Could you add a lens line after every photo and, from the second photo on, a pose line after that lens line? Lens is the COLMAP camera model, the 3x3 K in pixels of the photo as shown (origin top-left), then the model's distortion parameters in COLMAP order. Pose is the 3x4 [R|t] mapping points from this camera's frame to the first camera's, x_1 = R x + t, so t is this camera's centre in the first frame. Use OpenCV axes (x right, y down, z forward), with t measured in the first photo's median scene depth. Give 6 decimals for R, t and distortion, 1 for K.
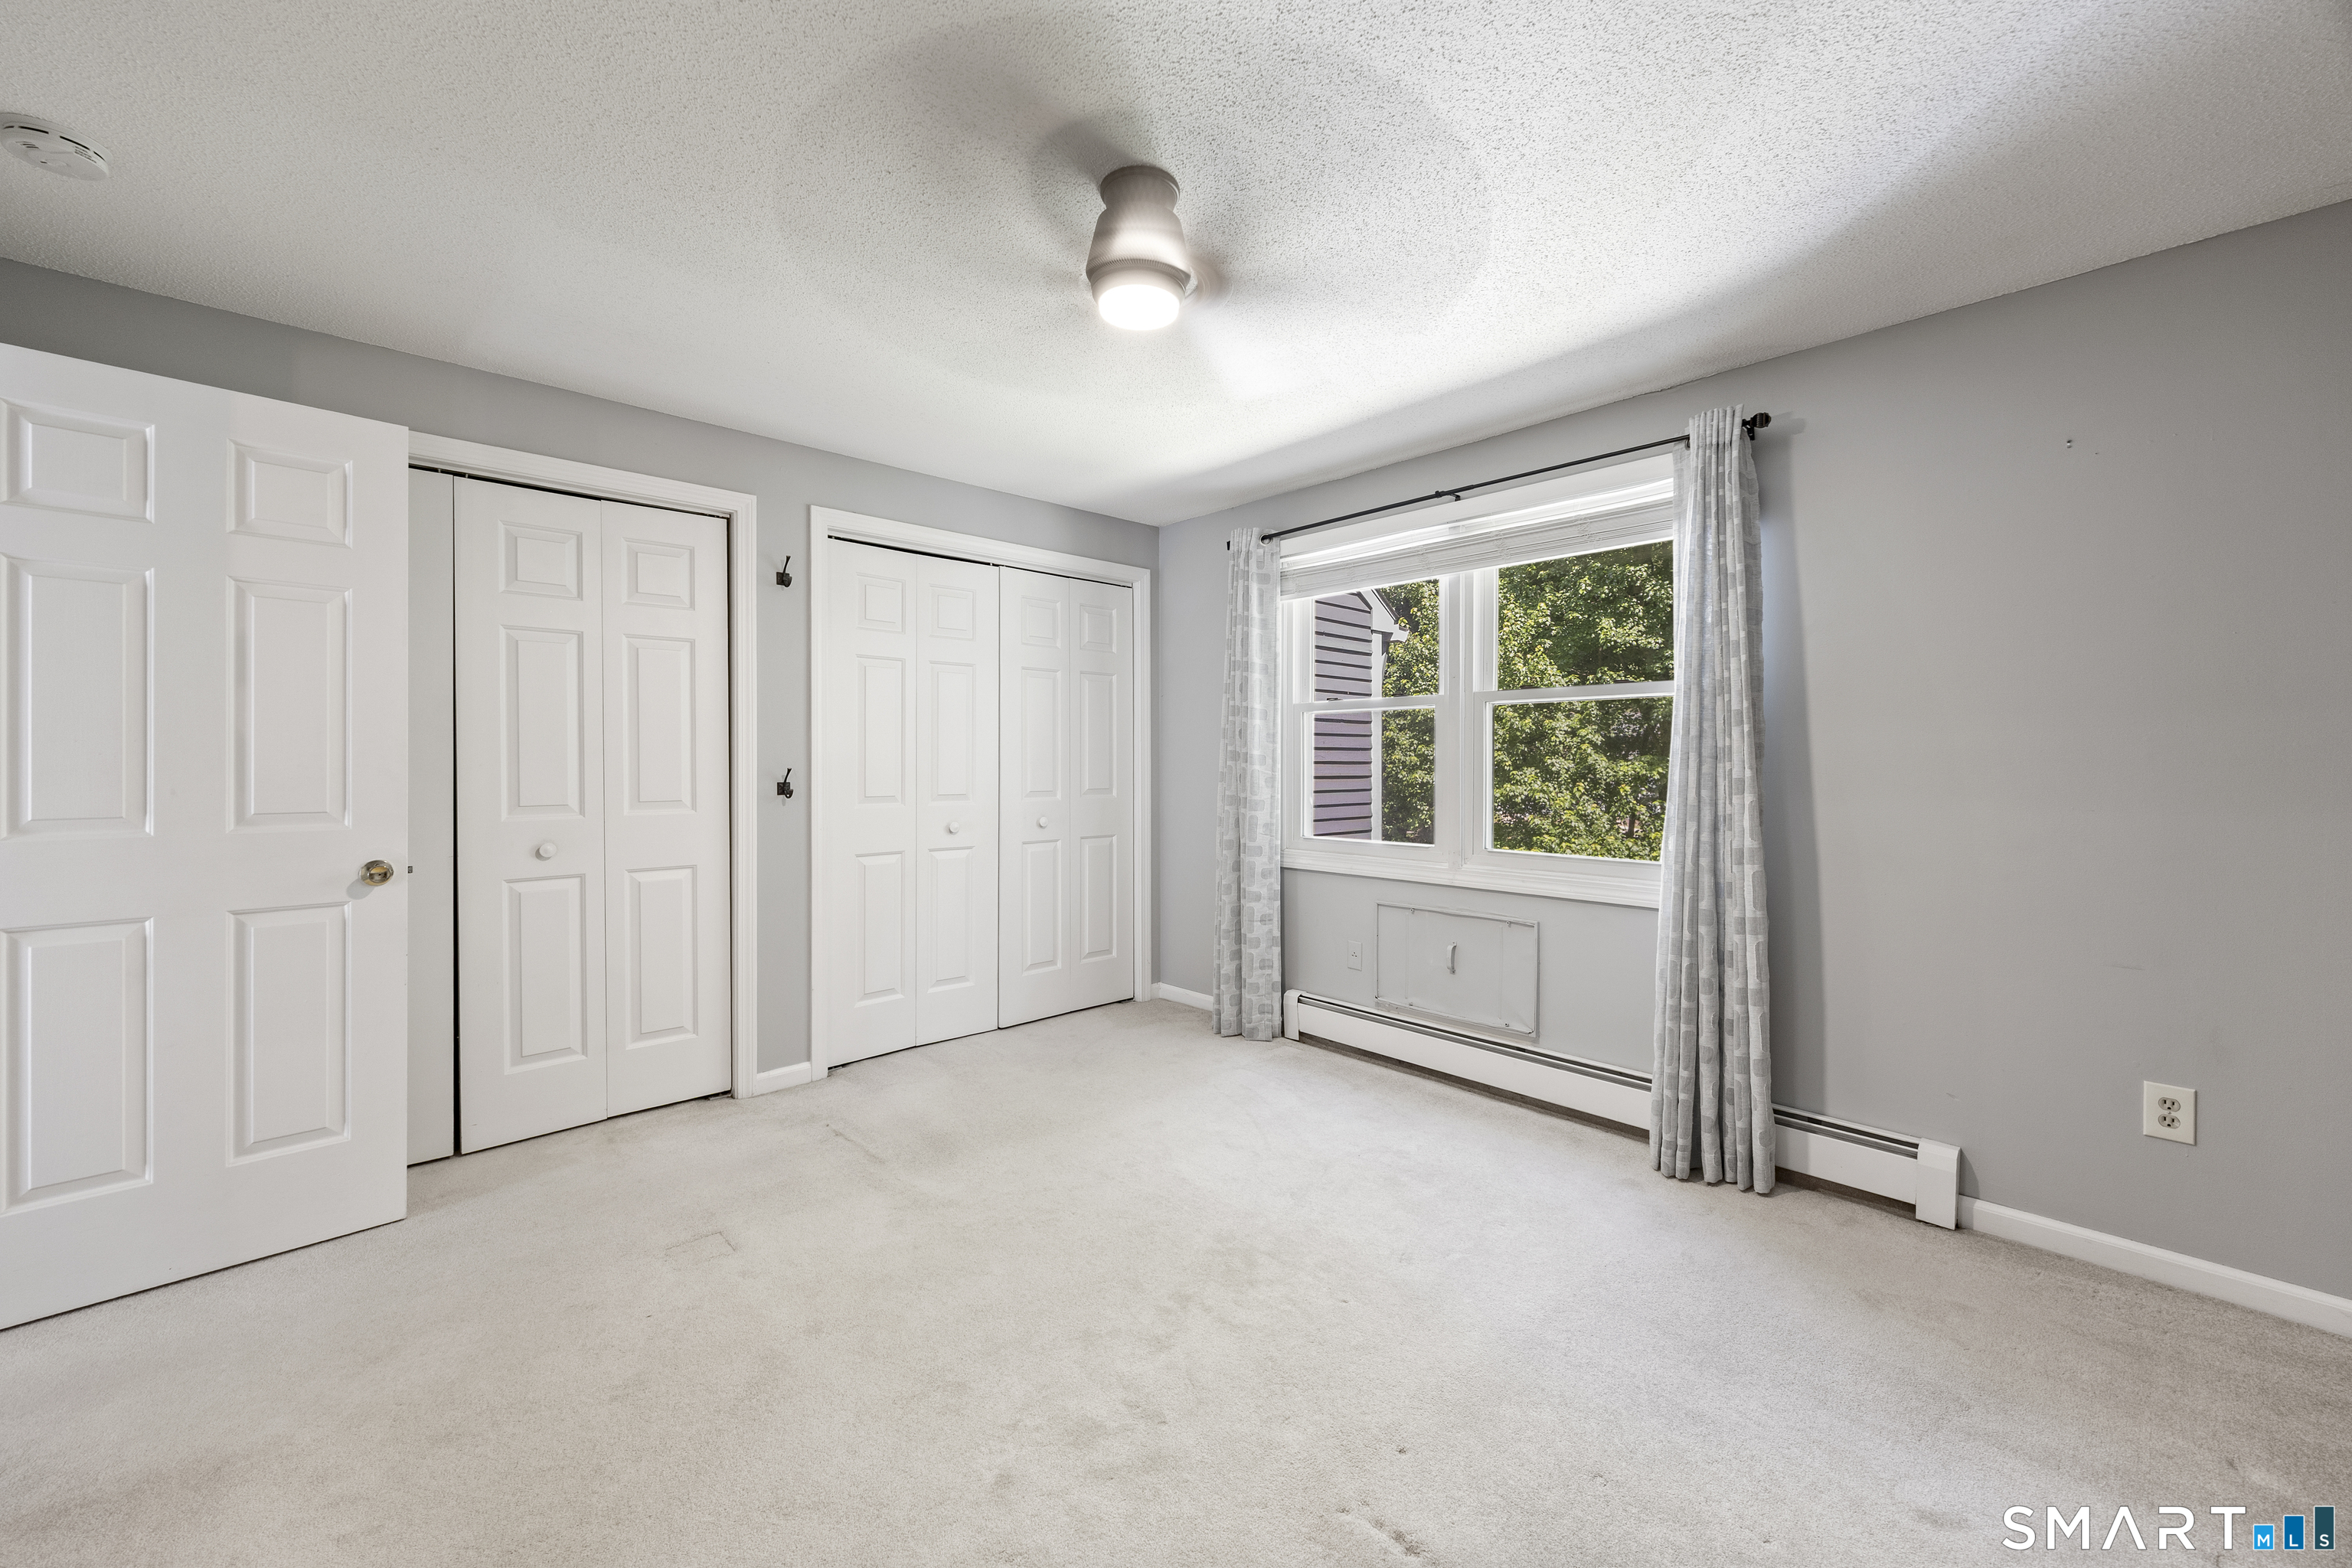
lens RADIAL K [[920.9, 0, 1178.3], [0, 920.9, 758.6], [0, 0, 1]] dist [-0.000238, 0.000226]
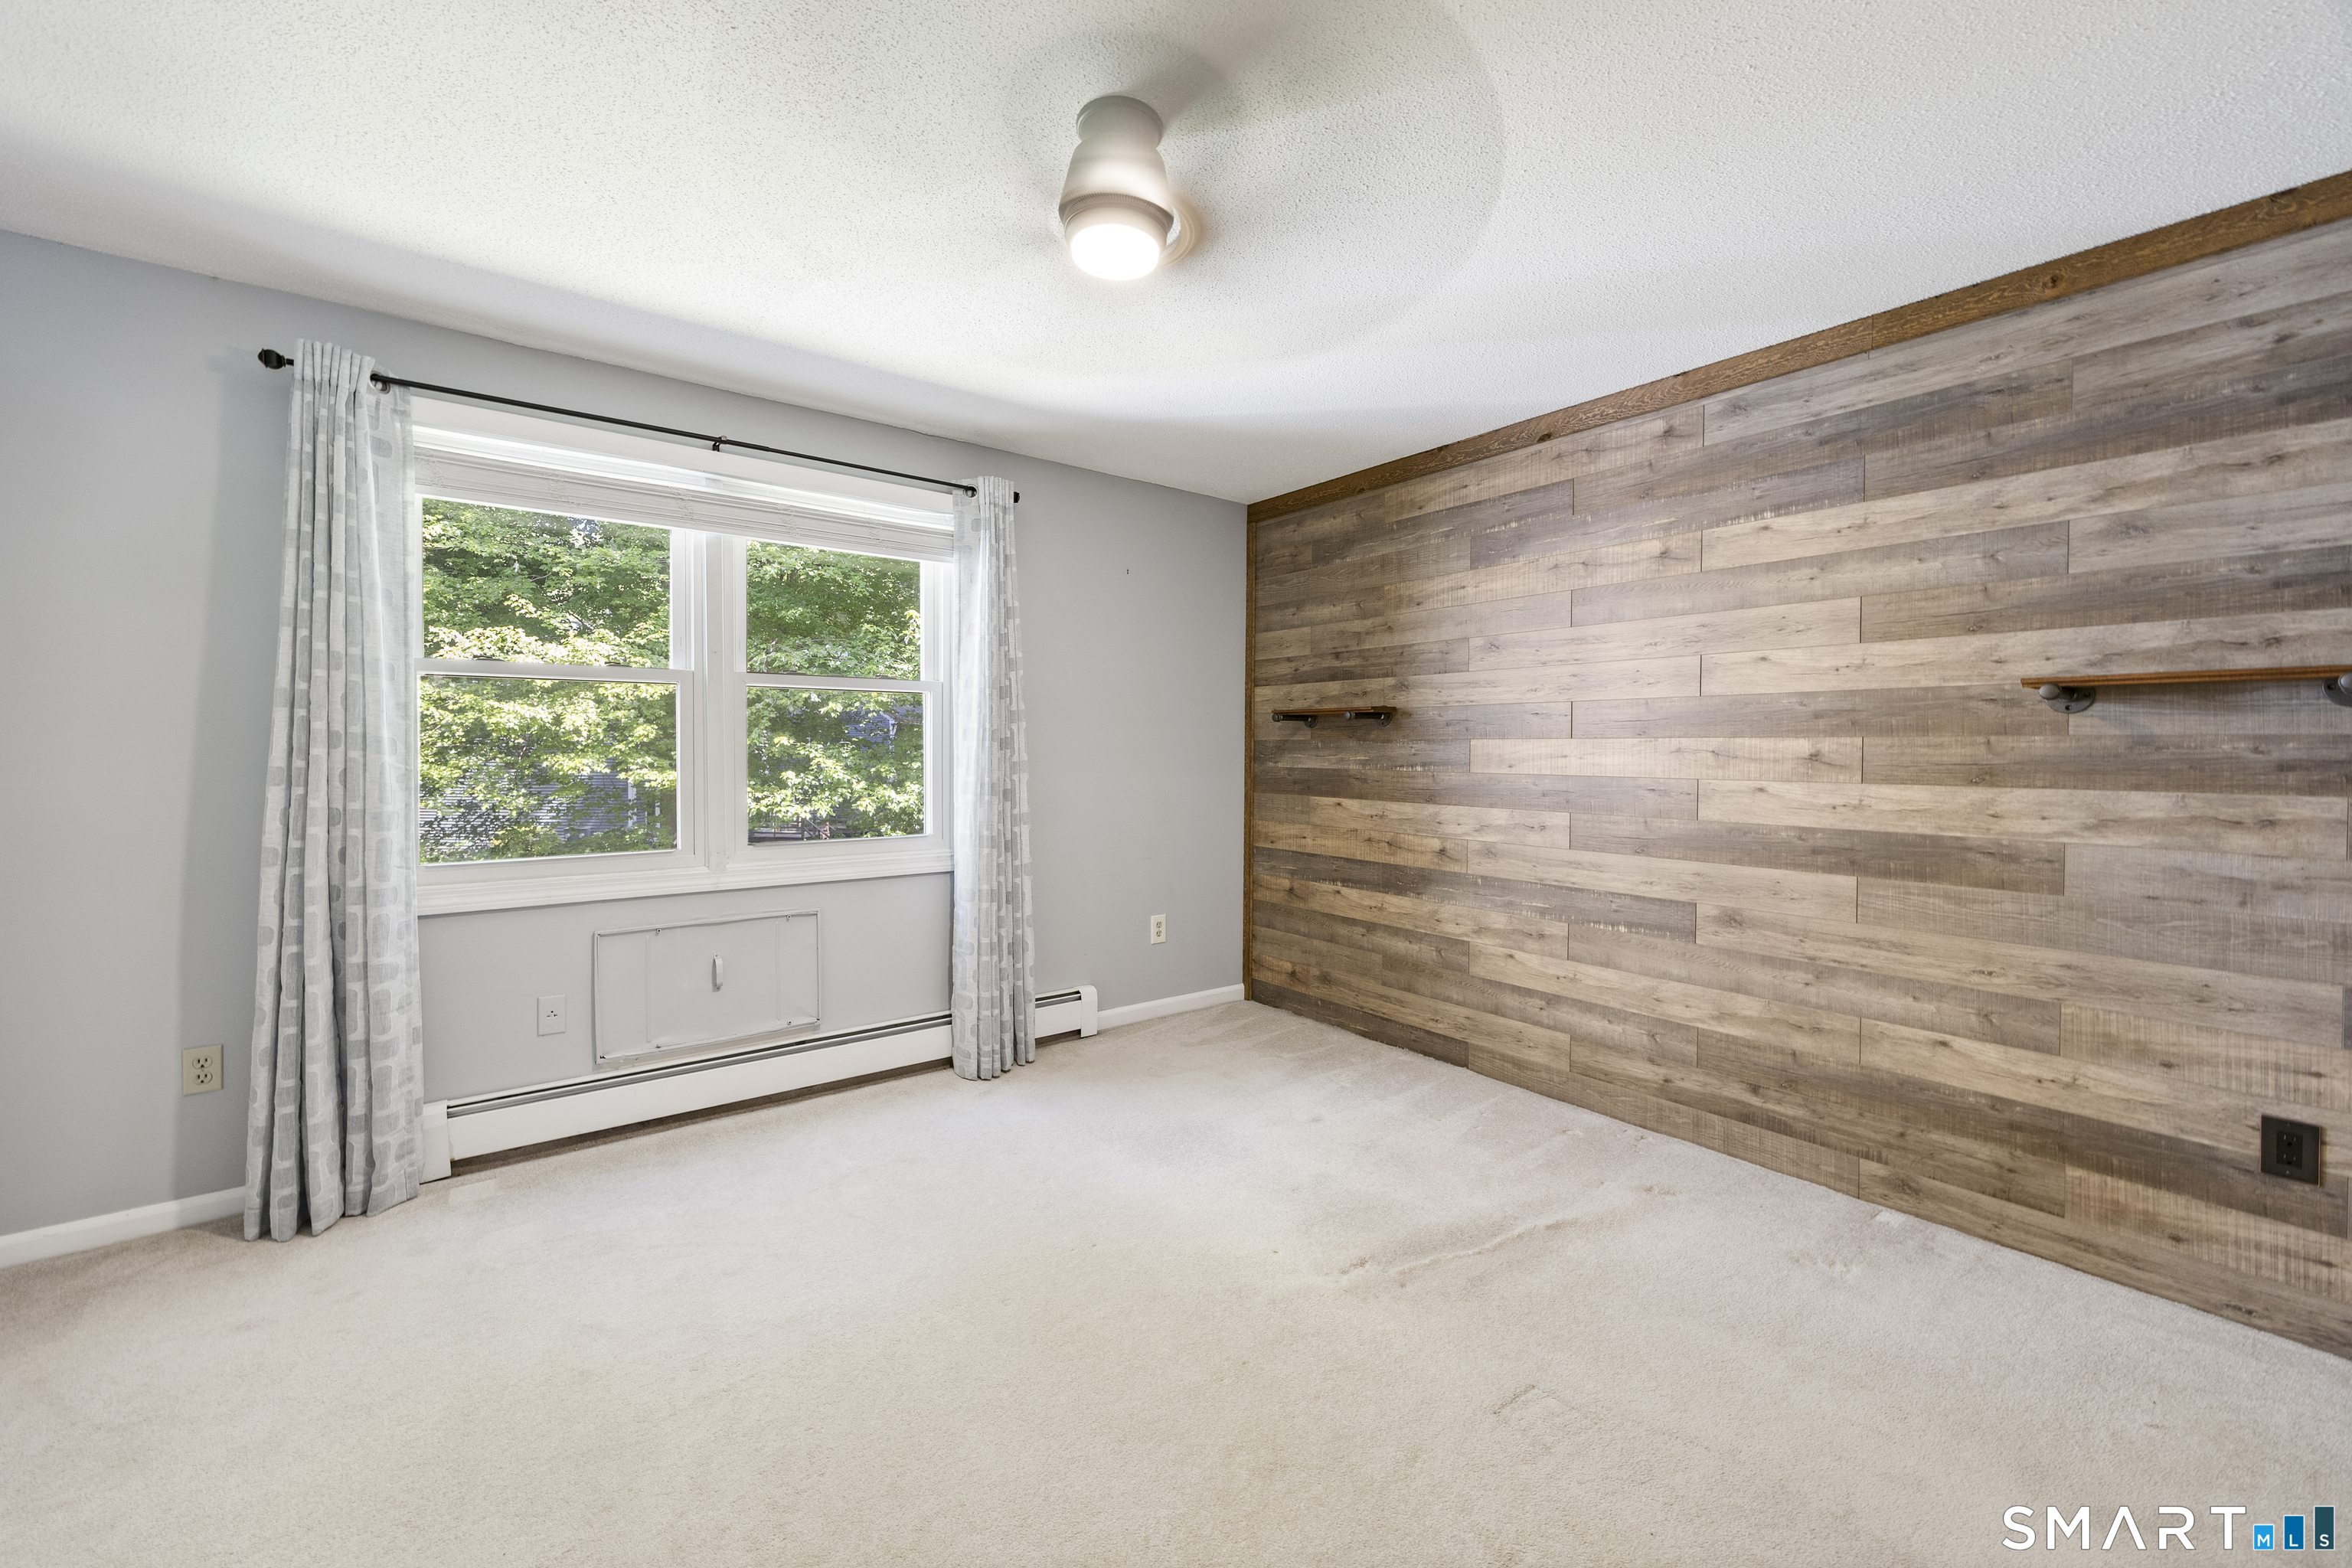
lens RADIAL K [[920.9, 0, 1178.3], [0, 920.9, 758.6], [0, 0, 1]] dist [-0.000238, 0.000226]
pose [[0.093060, -0.009679, 0.995613, -0.552216], [-0.002419, 0.999948, 0.009947, 0.002686], [-0.995658, -0.003334, 0.093032, 0.501040]]
